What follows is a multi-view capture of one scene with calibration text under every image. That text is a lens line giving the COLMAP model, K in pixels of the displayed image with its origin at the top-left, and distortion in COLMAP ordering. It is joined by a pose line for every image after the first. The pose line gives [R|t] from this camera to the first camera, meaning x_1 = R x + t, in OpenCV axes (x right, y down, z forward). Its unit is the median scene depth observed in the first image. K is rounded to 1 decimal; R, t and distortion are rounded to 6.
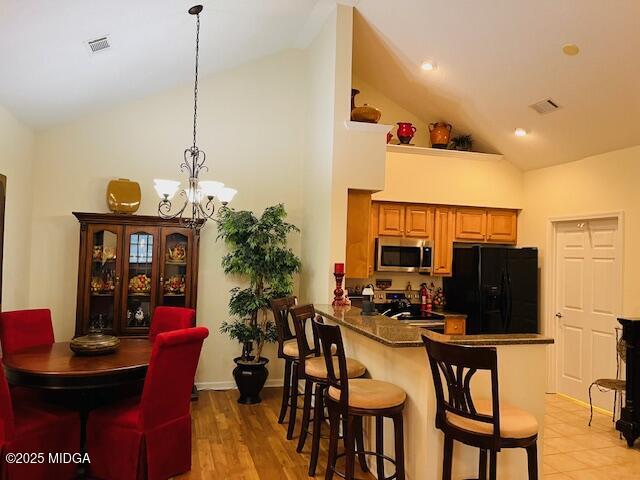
lens RADIAL K [[480.1, 0, 320.0], [0, 480.1, 240.0], [0, 0, 1]] dist [0.069301, -0.094987]
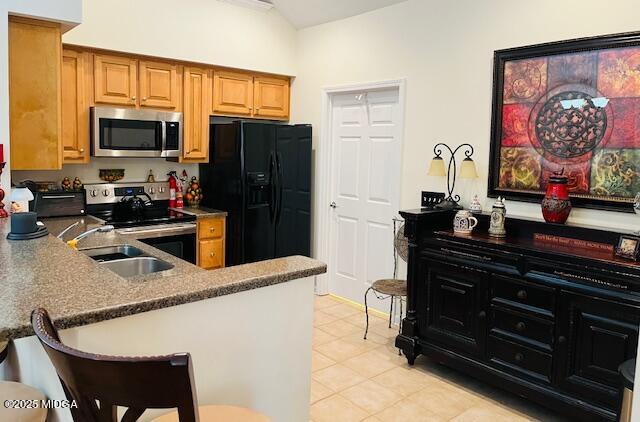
lens RADIAL K [[479.0, 0, 320.4], [0, 479.0, 187.6], [0, 0, 1]] dist [0.006350, 0.000980]
pose [[0.907942, -0.042971, 0.416888, 0.120855], [-0.012513, 0.991507, 0.129453, 0.016599], [-0.418910, -0.122752, 0.899692, 0.254375]]
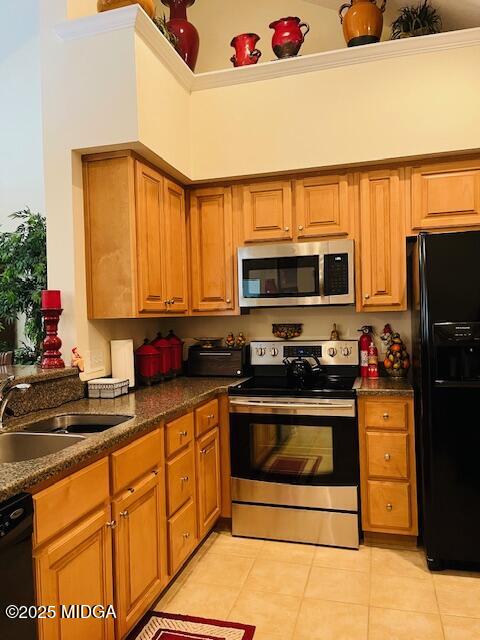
lens RADIAL K [[484.8, 0, 240.0], [0, 484.8, 326.3], [0, 0, 1]] dist [0.061705, -0.082736]
pose [[0.840289, -0.040505, -0.540624, 0.409594], [0.066028, 0.997428, 0.027897, 0.069459], [0.538104, -0.059138, 0.840802, 0.511479]]
